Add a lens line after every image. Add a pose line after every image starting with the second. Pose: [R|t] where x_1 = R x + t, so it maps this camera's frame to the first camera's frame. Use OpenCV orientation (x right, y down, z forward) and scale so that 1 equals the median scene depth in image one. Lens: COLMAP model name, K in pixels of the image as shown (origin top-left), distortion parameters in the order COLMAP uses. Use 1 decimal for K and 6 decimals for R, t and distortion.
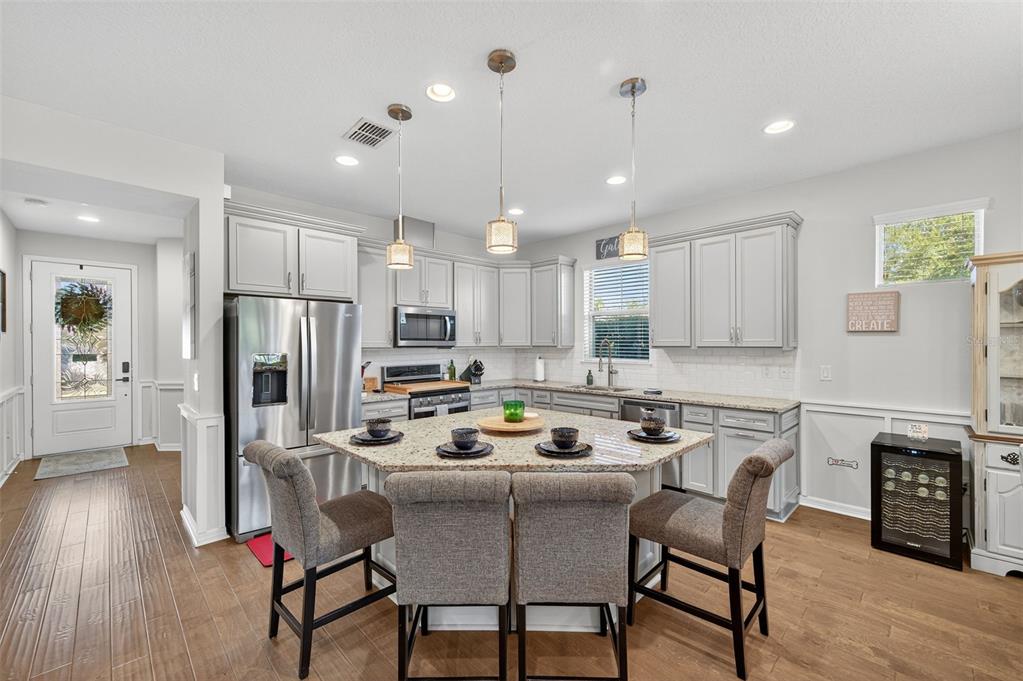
lens RADIAL K [[415.2, 0, 514.1], [0, 415.2, 341.8], [0, 0, 1]] dist [-0.003762, 0.001208]
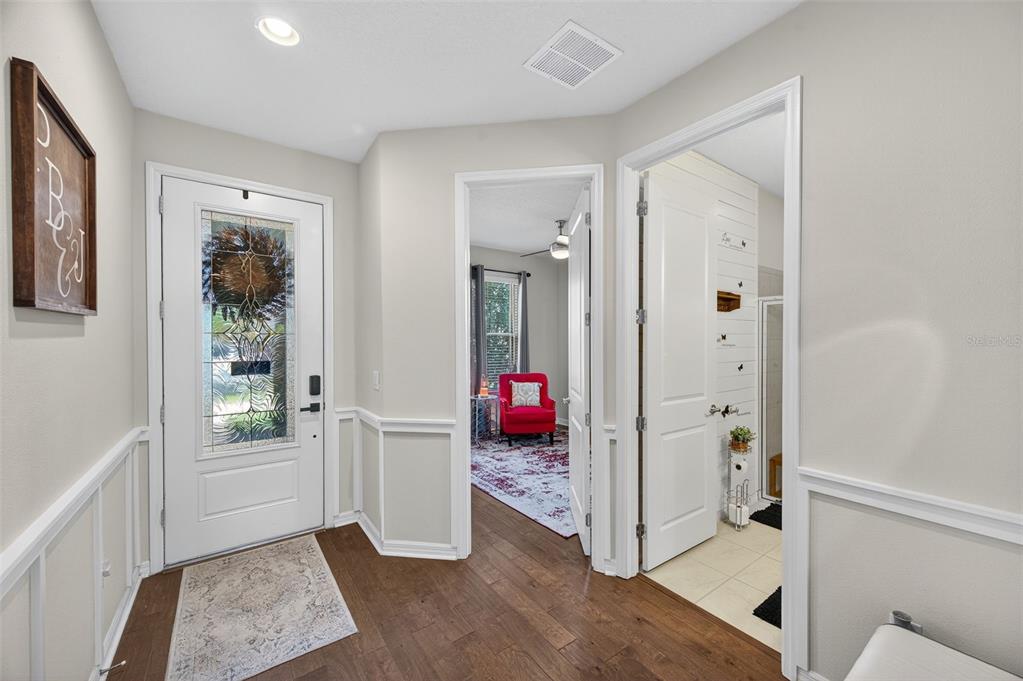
lens RADIAL K [[394.8, 0, 515.7], [0, 394.8, 341.8], [0, 0, 1]] dist [0.001764, -0.000540]
pose [[0.989102, 0.001804, -0.147222, -0.720332], [-0.001215, 0.999991, 0.004090, 0.003310], [0.147228, -0.003867, 0.989095, 0.632617]]
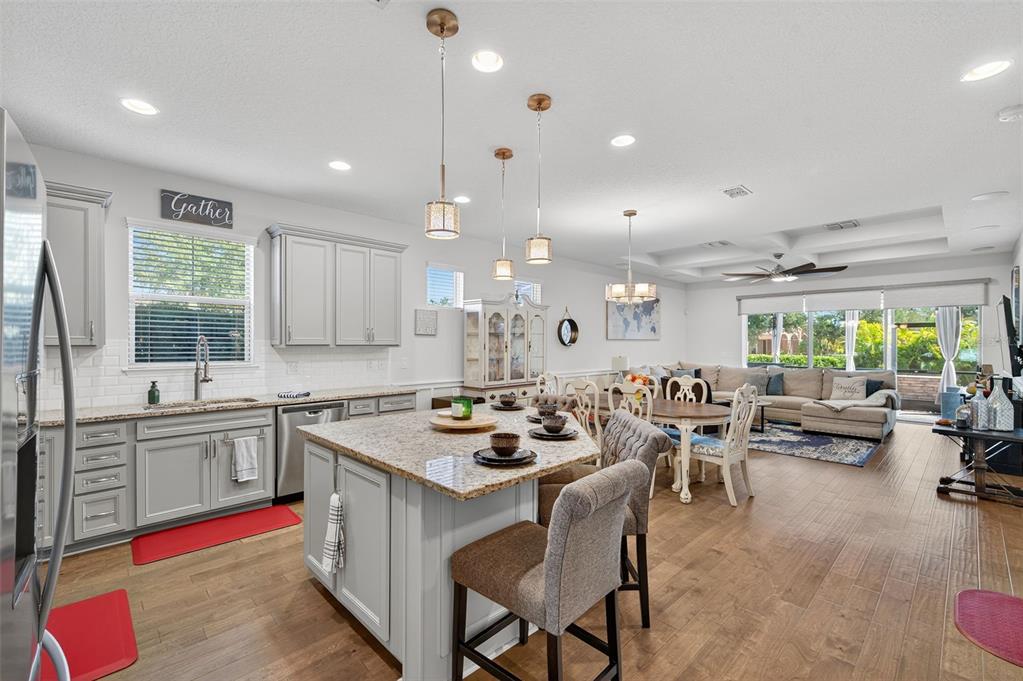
lens RADIAL K [[435.5, 0, 511.3], [0, 435.5, 341.8], [0, 0, 1]] dist [0.002958, -0.000204]
pose [[0.019221, 0.006385, 0.999795, -0.538626], [-0.004807, 0.999969, -0.006294, 0.007147], [-0.999804, -0.004685, 0.019251, 0.445736]]
